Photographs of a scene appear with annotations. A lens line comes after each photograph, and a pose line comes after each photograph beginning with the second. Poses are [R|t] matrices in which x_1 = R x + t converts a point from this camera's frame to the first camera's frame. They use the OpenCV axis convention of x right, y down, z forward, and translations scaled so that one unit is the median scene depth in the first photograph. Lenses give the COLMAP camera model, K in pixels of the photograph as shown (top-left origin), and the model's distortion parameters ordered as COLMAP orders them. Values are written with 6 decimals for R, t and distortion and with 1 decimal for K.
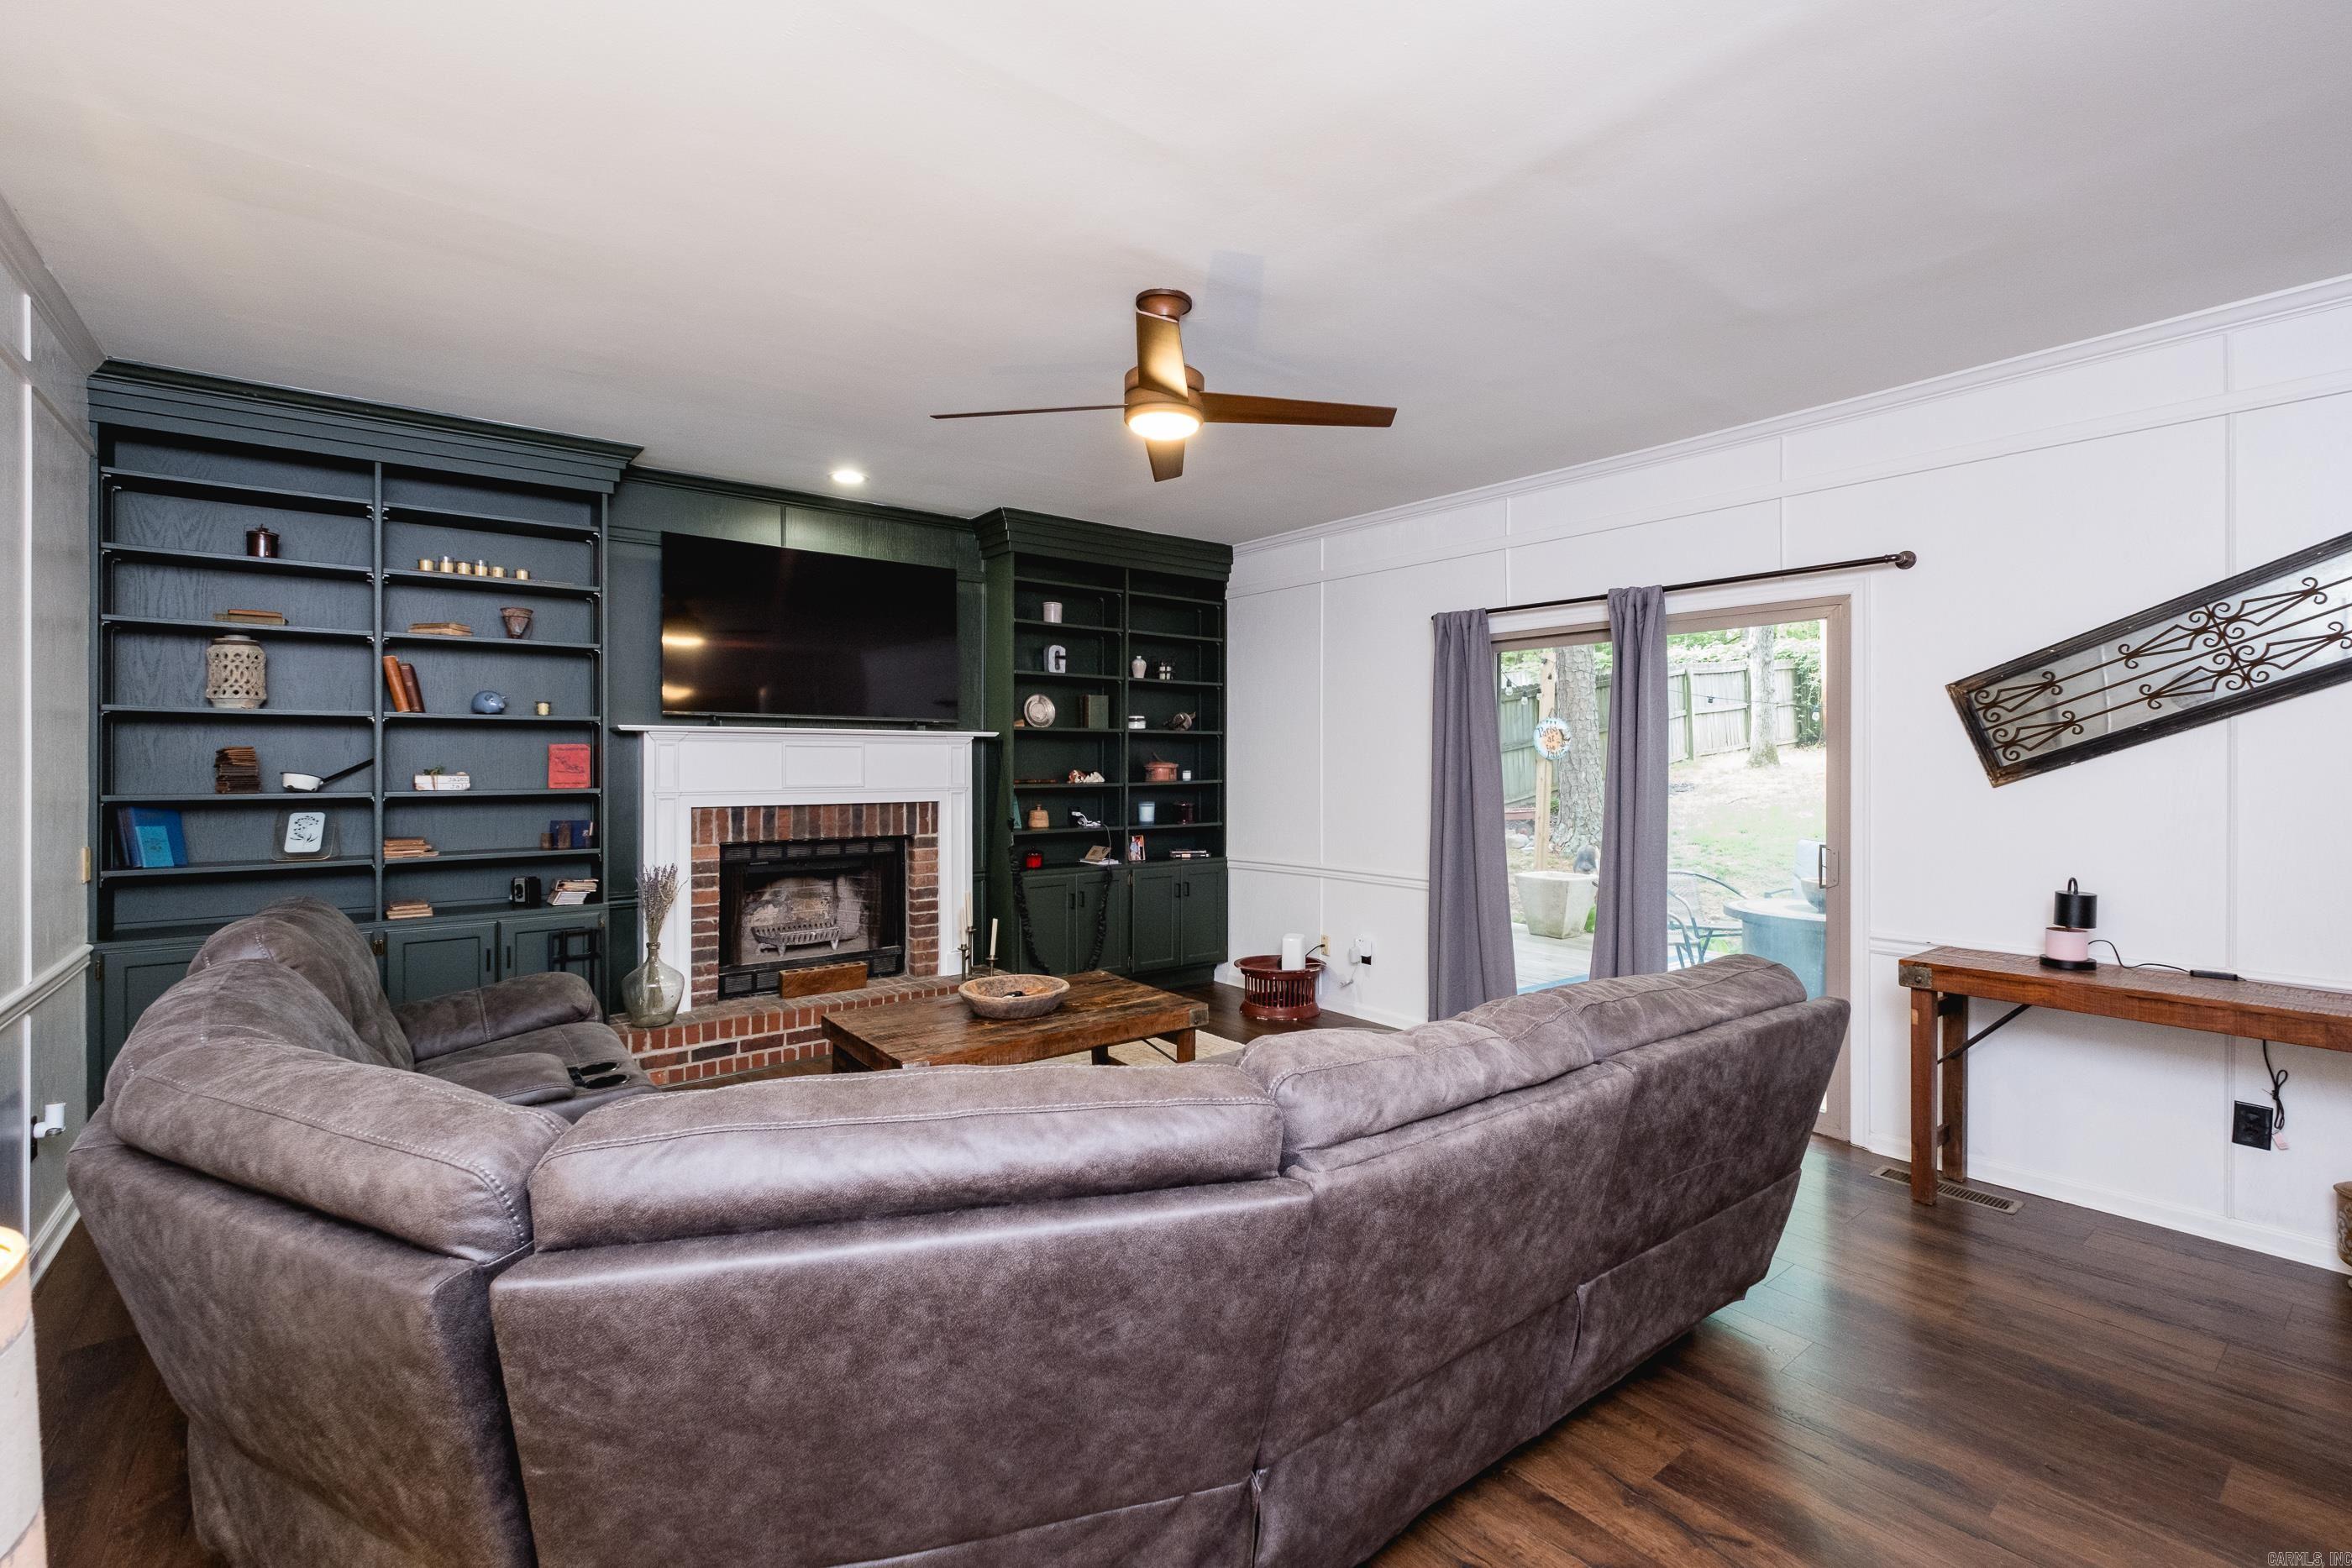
lens RADIAL K [[1030.9, 0, 1175.9], [0, 1030.9, 770.7], [0, 0, 1]] dist [0.008150, -0.004786]
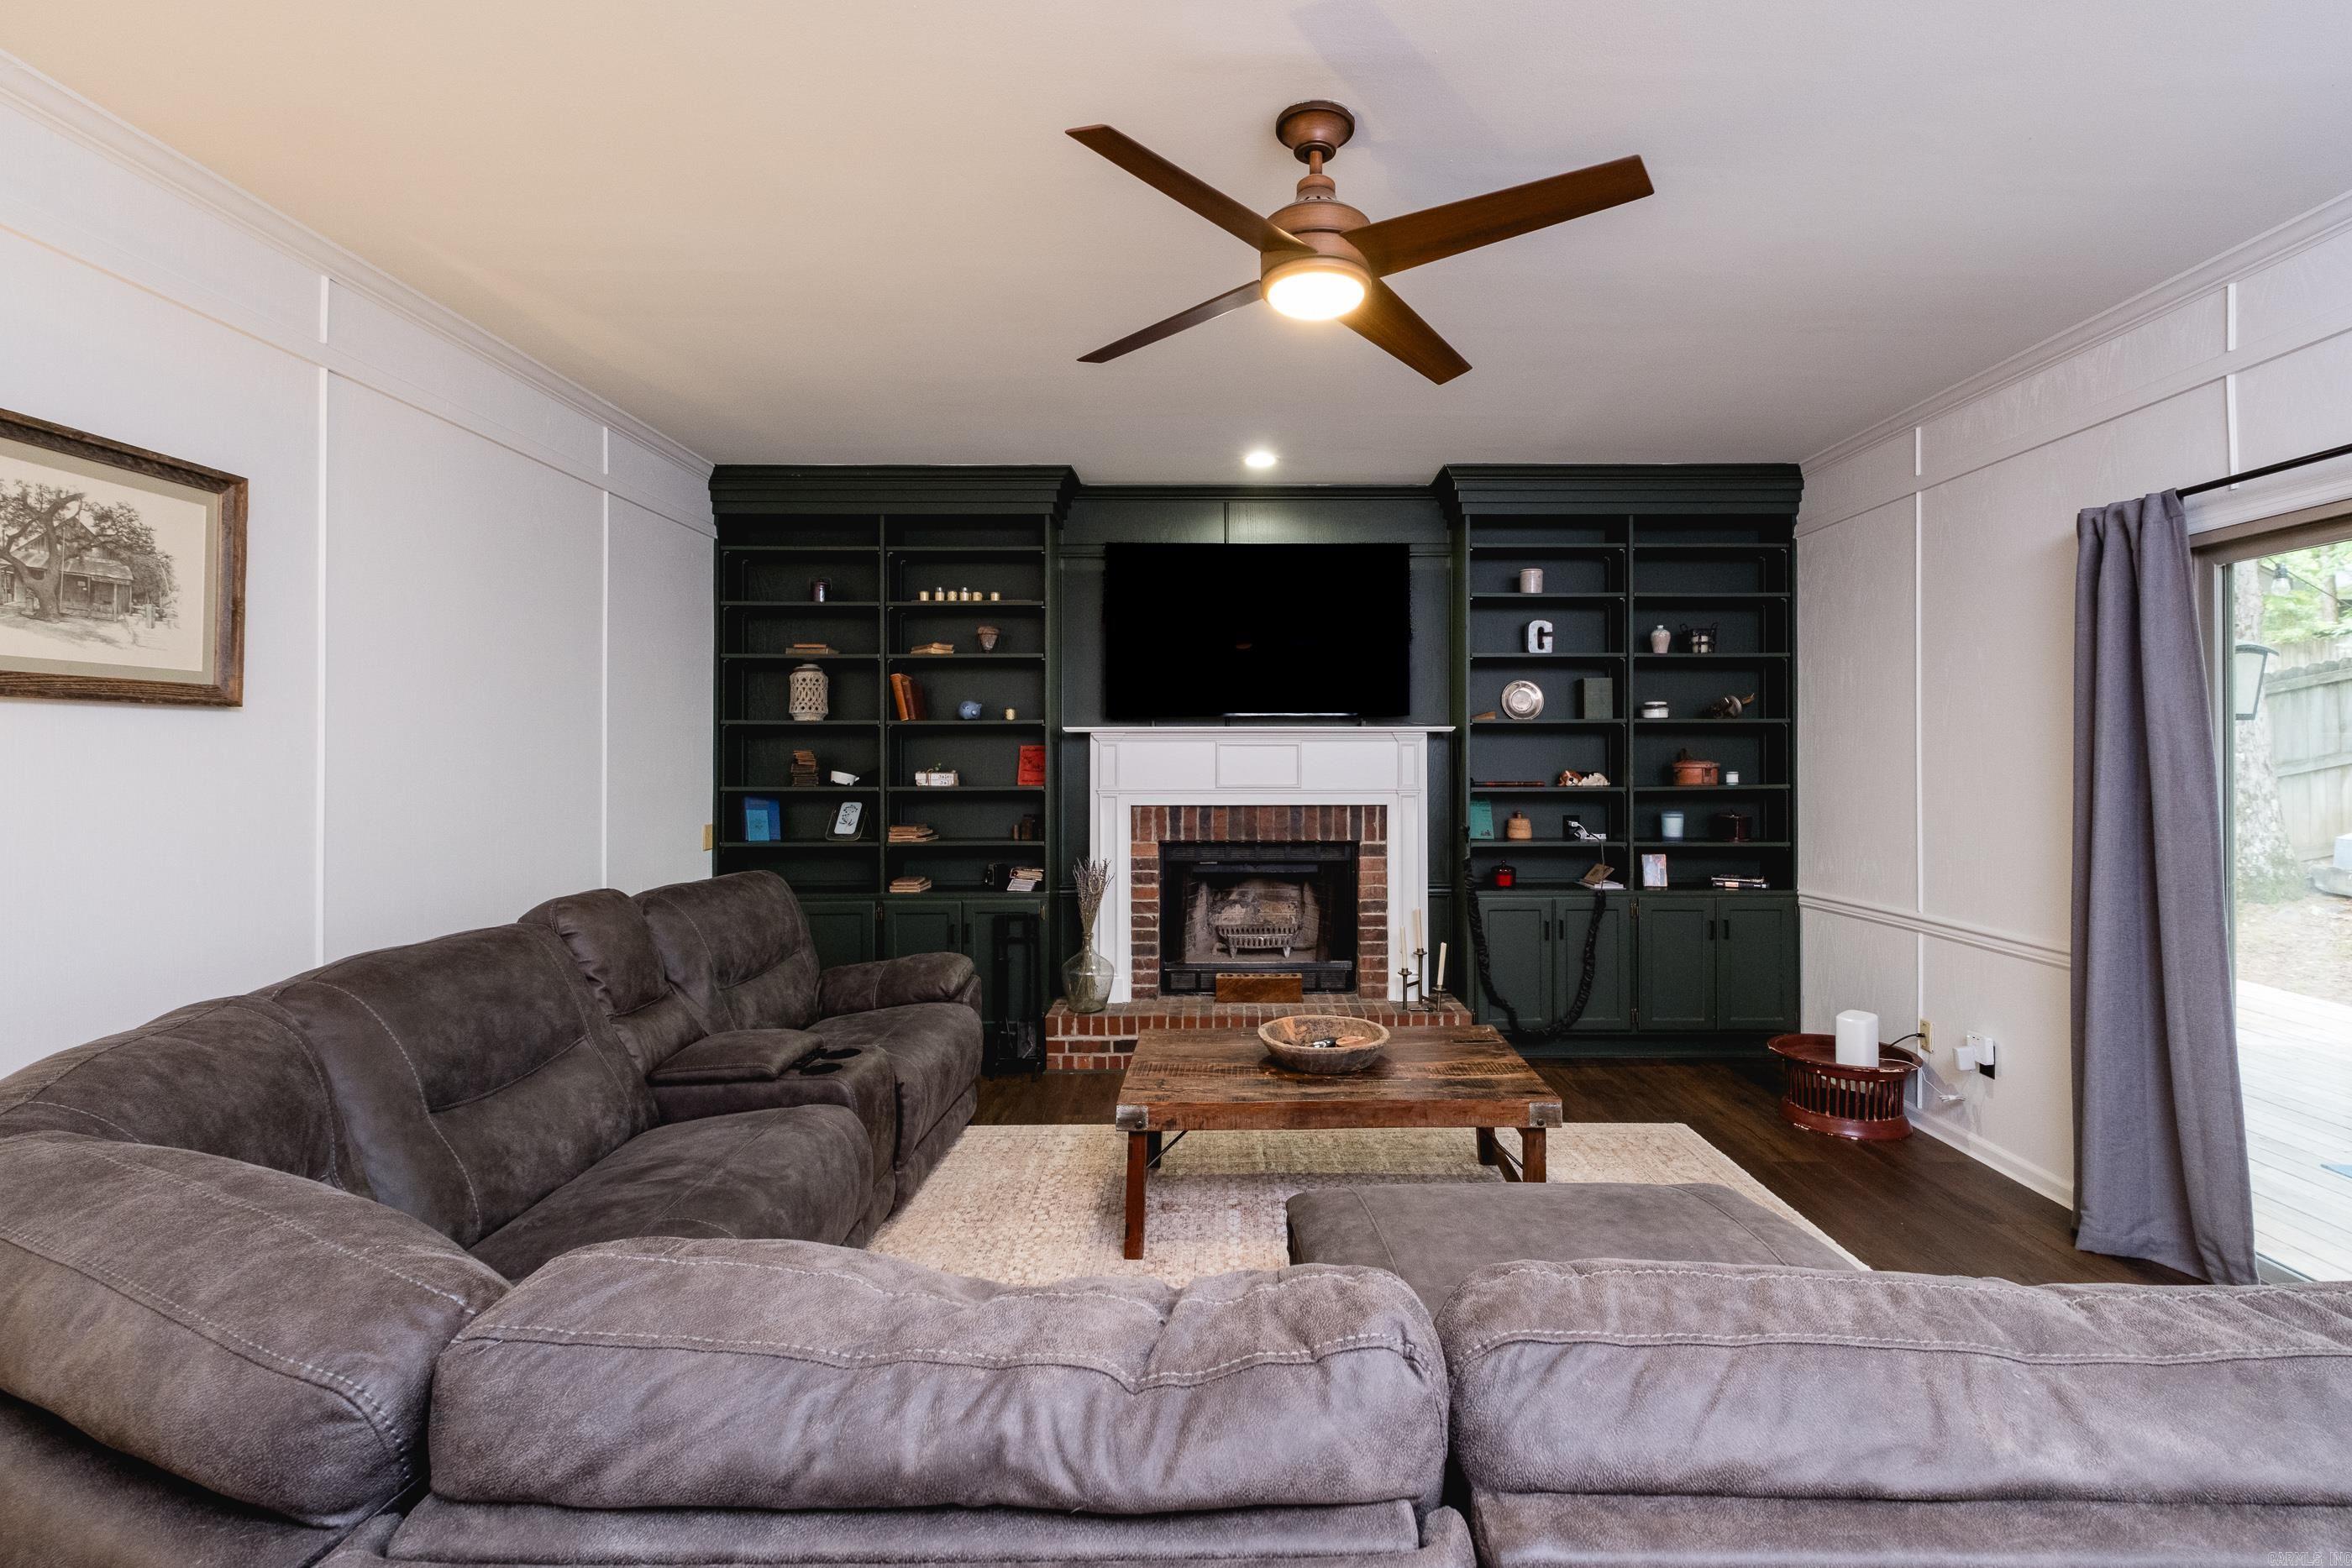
lens RADIAL K [[1030.9, 0, 1177.7], [0, 1030.9, 759.9], [0, 0, 1]] dist [0.008150, -0.004786]
pose [[0.793678, -0.002822, -0.608332, 0.171287], [-0.002957, 0.999960, -0.008497, -0.001267], [0.608331, 0.008543, 0.793638, 0.179209]]
